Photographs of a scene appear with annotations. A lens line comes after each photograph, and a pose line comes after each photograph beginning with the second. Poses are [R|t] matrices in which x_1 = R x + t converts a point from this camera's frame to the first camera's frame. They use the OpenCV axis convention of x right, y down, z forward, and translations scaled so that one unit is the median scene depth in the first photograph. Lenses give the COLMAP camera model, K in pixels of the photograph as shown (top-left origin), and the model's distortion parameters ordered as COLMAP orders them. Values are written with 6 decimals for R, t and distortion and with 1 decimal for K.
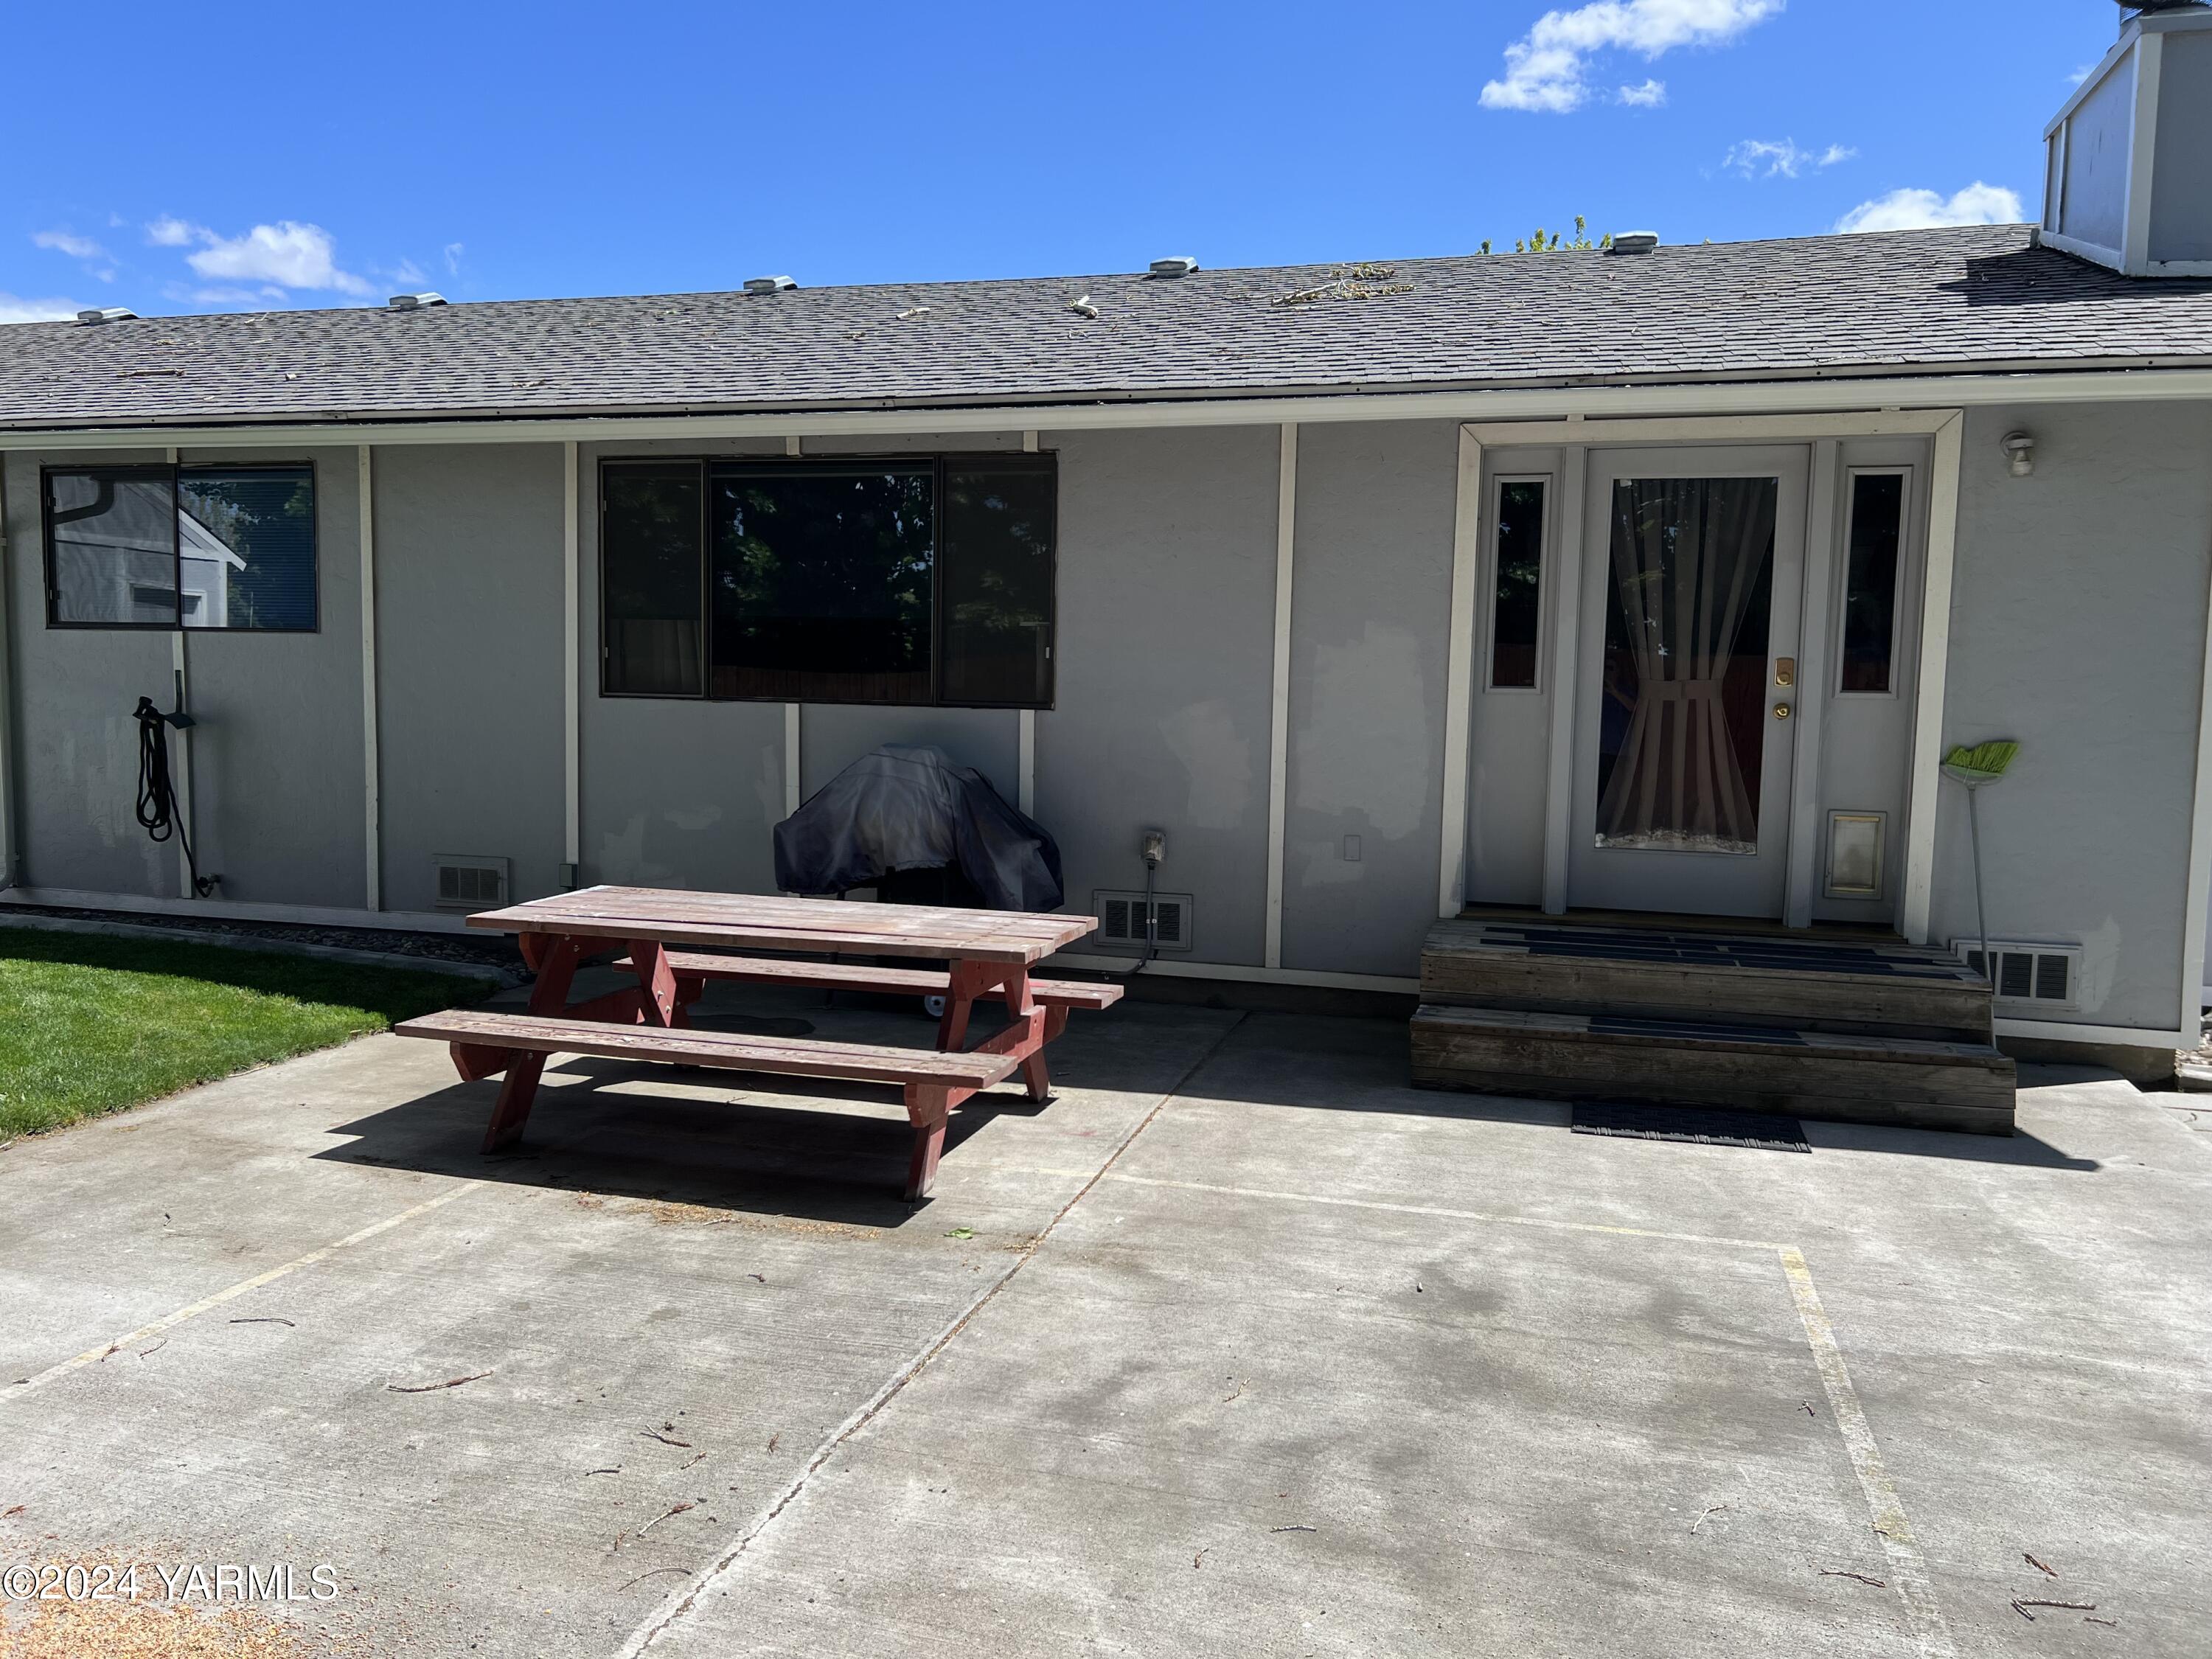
lens RADIAL K [[1667.7, 0, 1106.0], [0, 1667.7, 829.5], [0, 0, 1]] dist [0.062825, -0.077003]
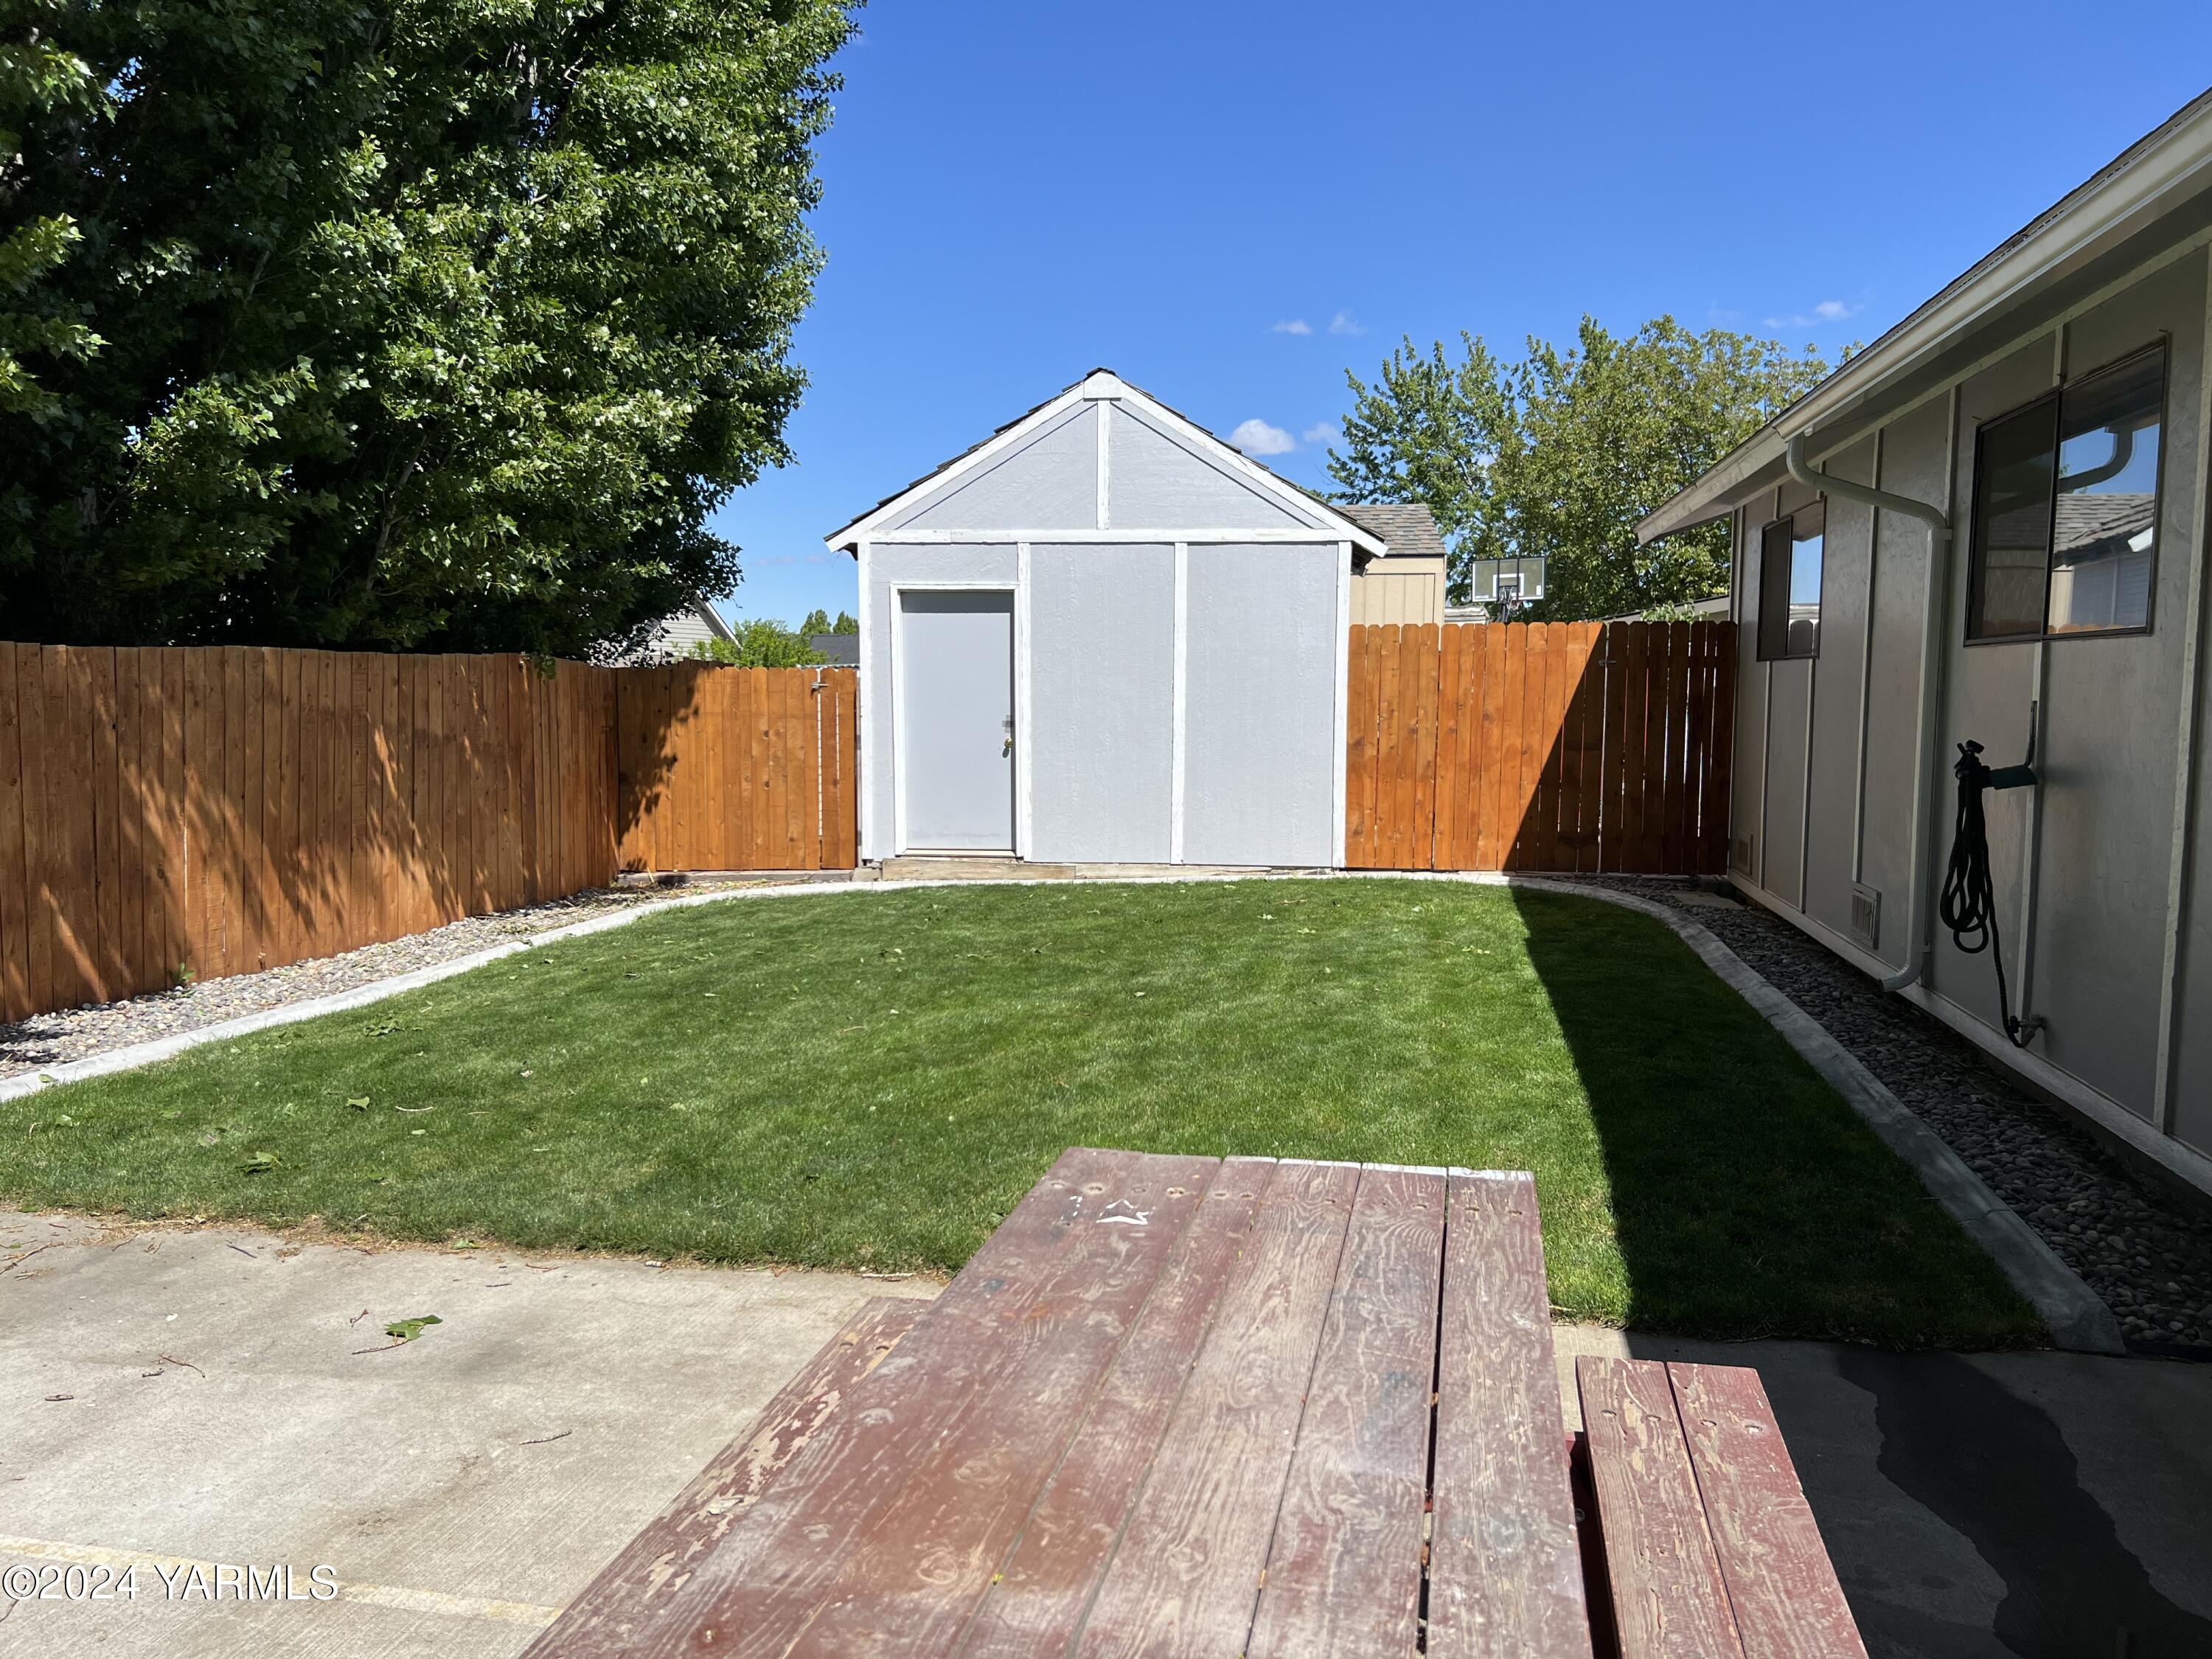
lens RADIAL K [[1667.7, 0, 1106.0], [0, 1667.7, 829.5], [0, 0, 1]] dist [0.062825, -0.077003]
pose [[0.072074, 0.069426, -0.994980, 0.166409], [-0.094854, 0.993530, 0.062453, -0.098143], [0.992879, 0.089877, 0.078193, 1.145617]]
